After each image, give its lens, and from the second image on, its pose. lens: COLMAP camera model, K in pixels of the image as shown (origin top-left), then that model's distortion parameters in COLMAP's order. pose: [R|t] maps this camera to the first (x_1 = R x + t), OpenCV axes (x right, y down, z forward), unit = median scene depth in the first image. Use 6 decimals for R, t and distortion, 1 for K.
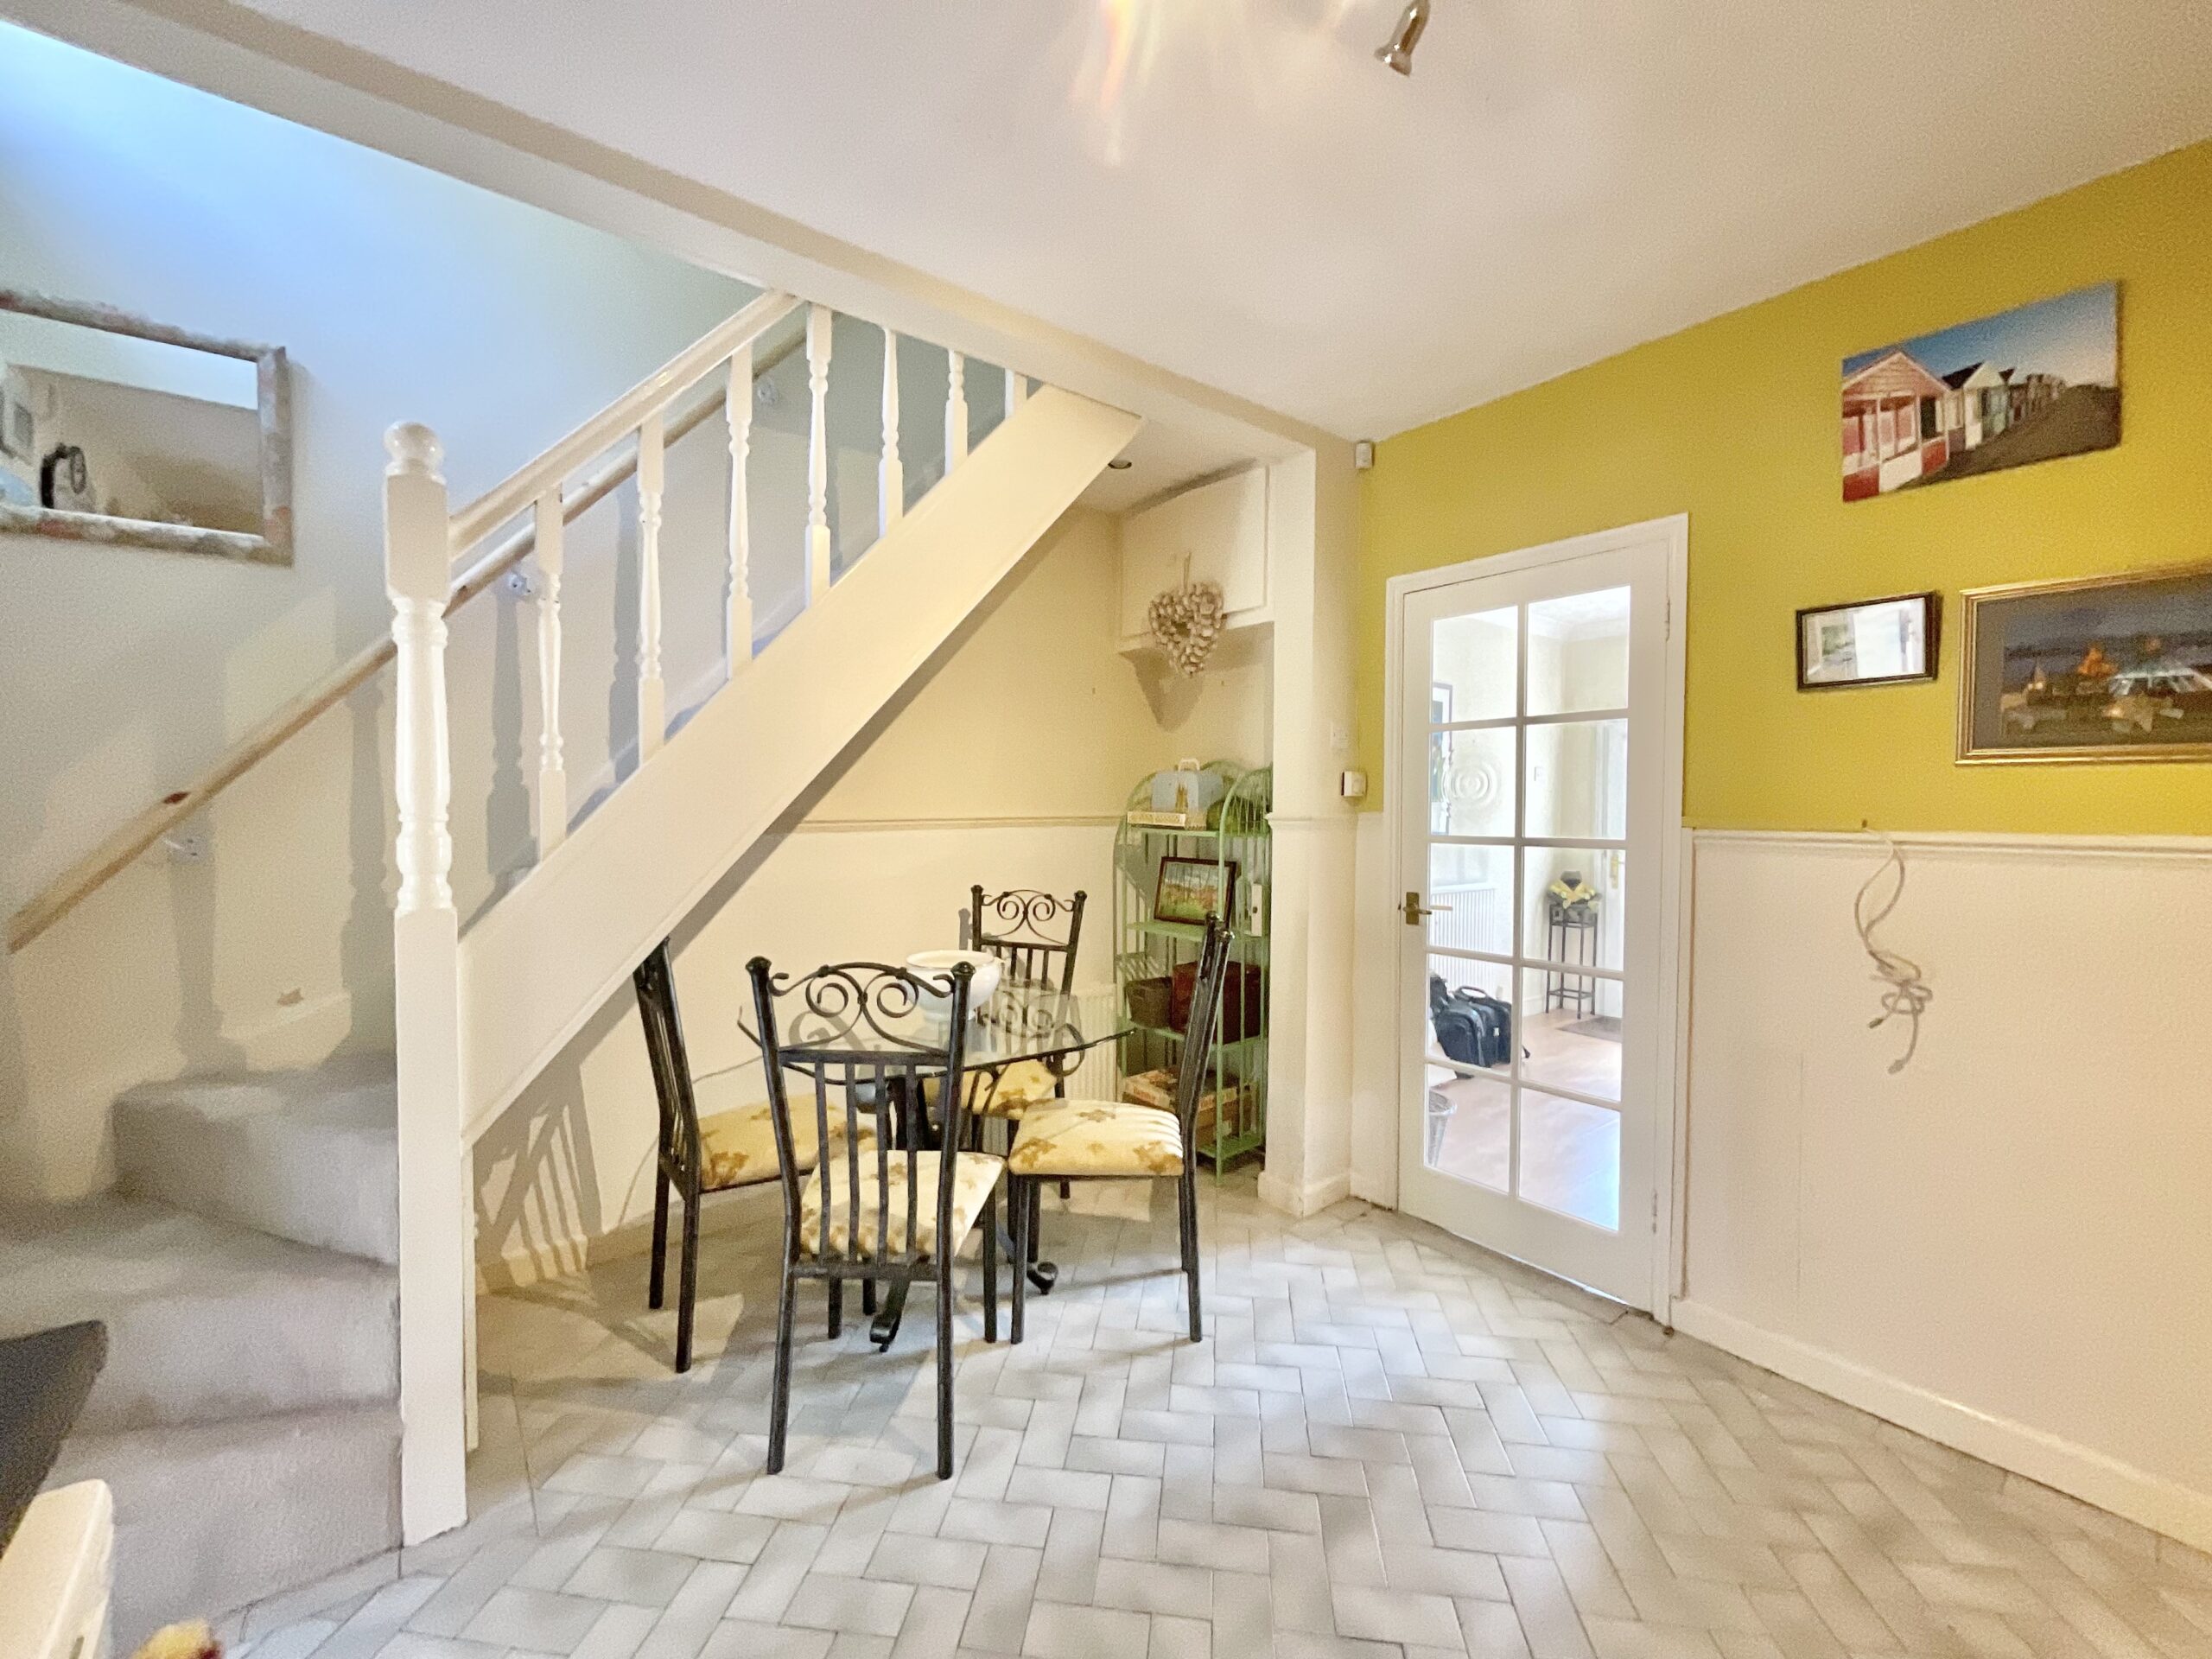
lens RADIAL K [[902.5, 0, 1094.7], [0, 902.5, 829.4], [0, 0, 1]] dist [0.000981, -0.000164]
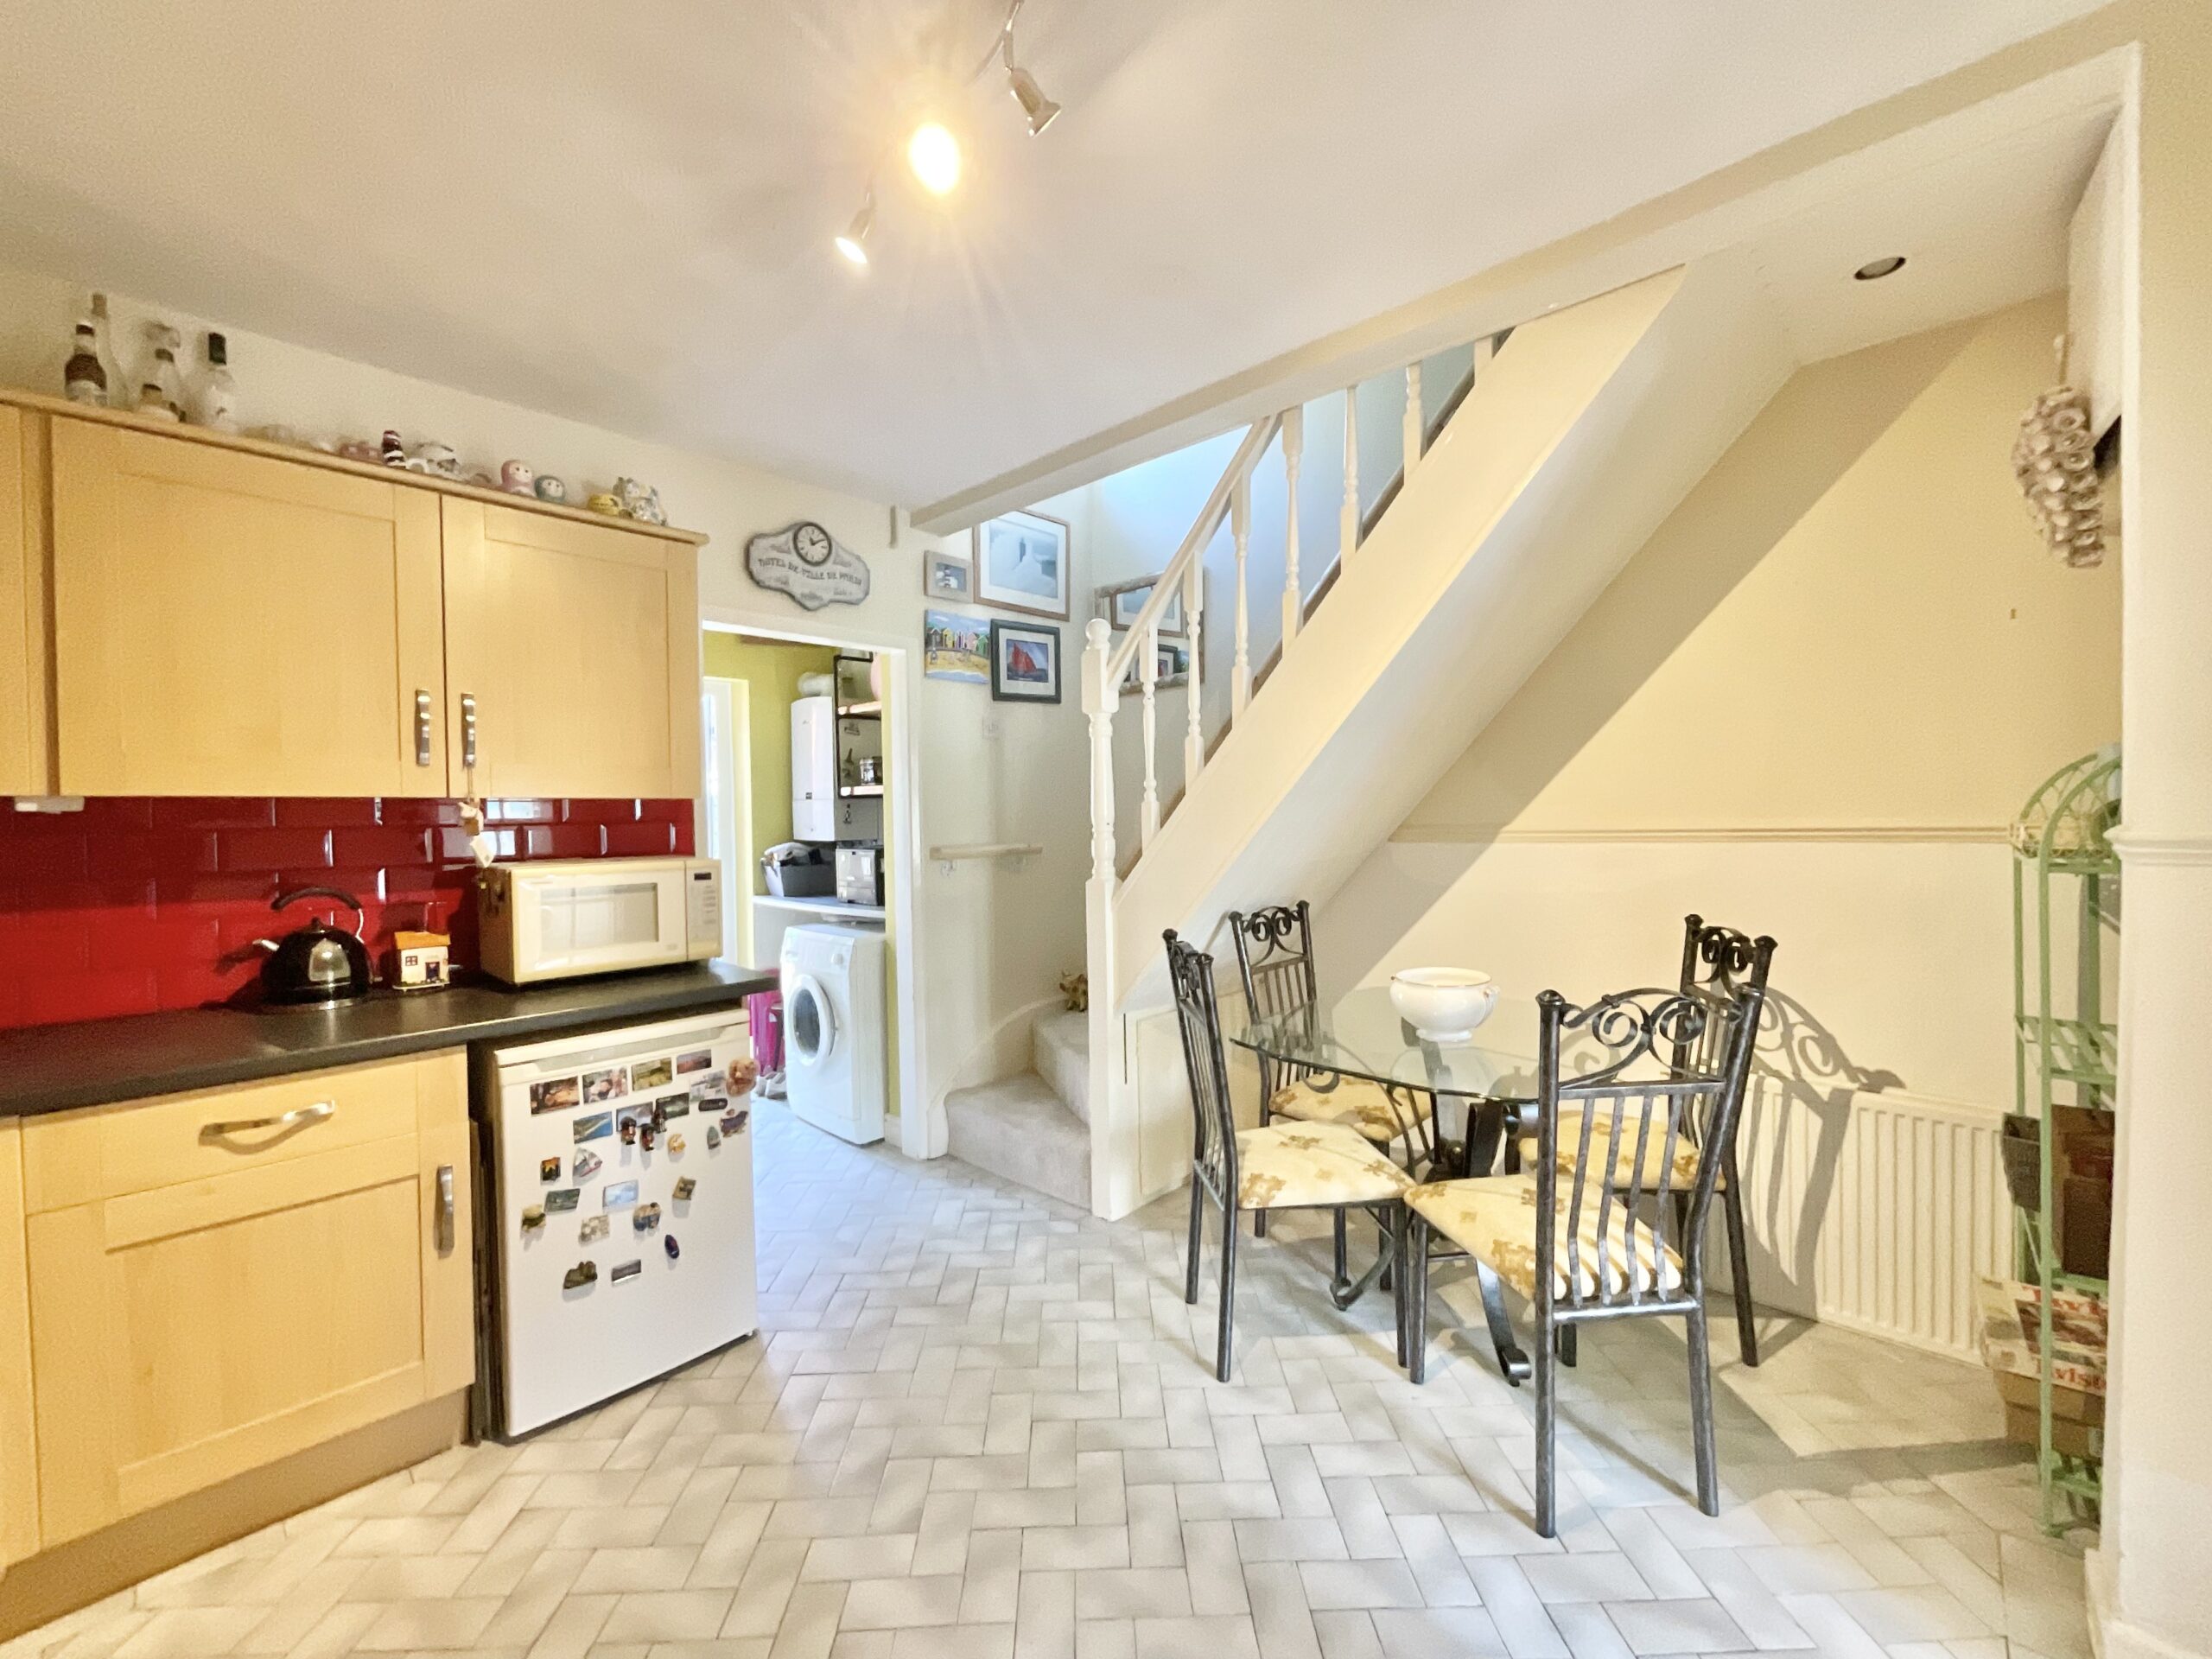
lens RADIAL K [[902.5, 0, 1115.5], [0, 902.5, 824.5], [0, 0, 1]] dist [0.000981, -0.000164]
pose [[0.166208, 0.008096, -0.986058, 0.973138], [-0.007690, 0.999947, 0.006914, -0.031340], [0.986061, 0.006433, 0.166261, 0.642428]]
